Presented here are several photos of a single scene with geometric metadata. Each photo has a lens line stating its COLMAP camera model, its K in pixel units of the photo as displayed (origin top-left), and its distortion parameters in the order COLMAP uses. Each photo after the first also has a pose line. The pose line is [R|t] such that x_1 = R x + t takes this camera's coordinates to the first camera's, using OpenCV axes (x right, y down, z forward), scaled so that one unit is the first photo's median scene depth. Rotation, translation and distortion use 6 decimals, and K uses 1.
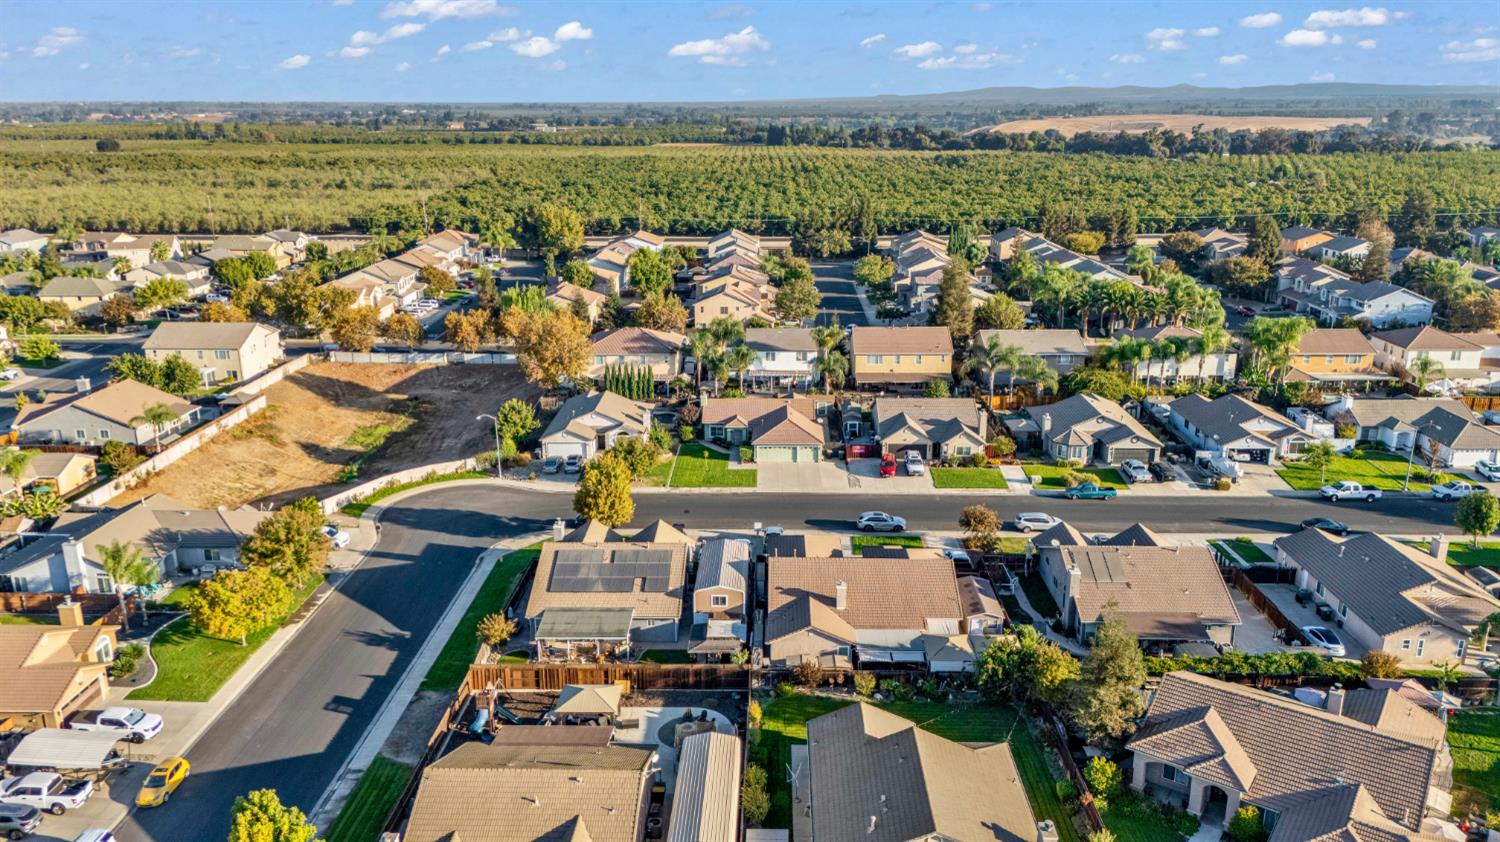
lens RADIAL K [[1104.3, 0, 750.0], [0, 1104.3, 421.0], [0, 0, 1]] dist [0.088037, -0.110753]
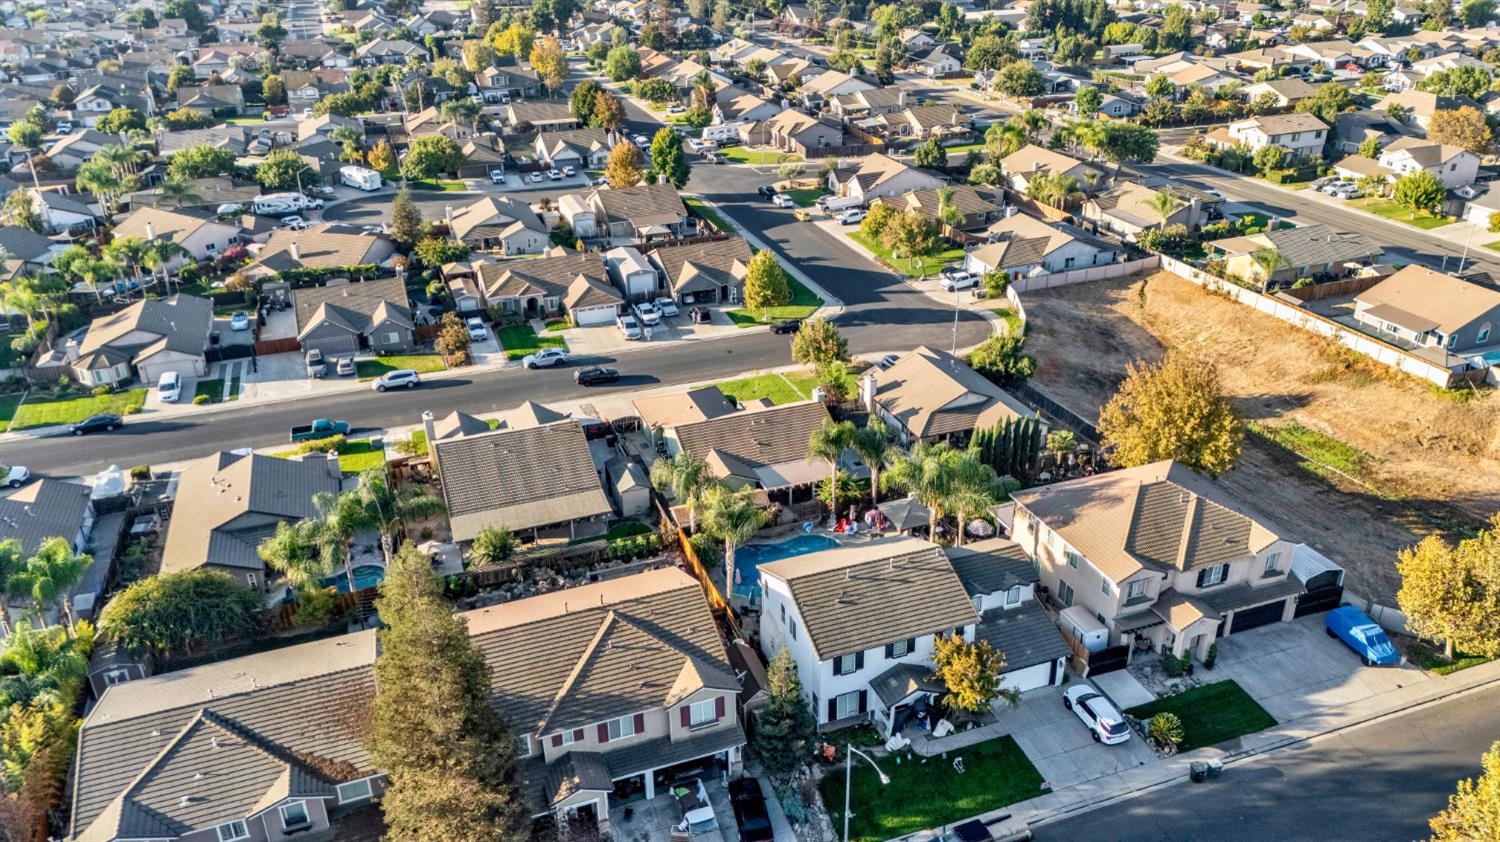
lens RADIAL K [[1104.3, 0, 750.0], [0, 1104.3, 421.0], [0, 0, 1]] dist [0.088037, -0.110753]
pose [[-0.929982, 0.179640, -0.320722, 0.211108], [-0.080480, 0.751802, 0.654459, -0.430949], [0.358687, 0.634447, -0.684705, 1.346663]]
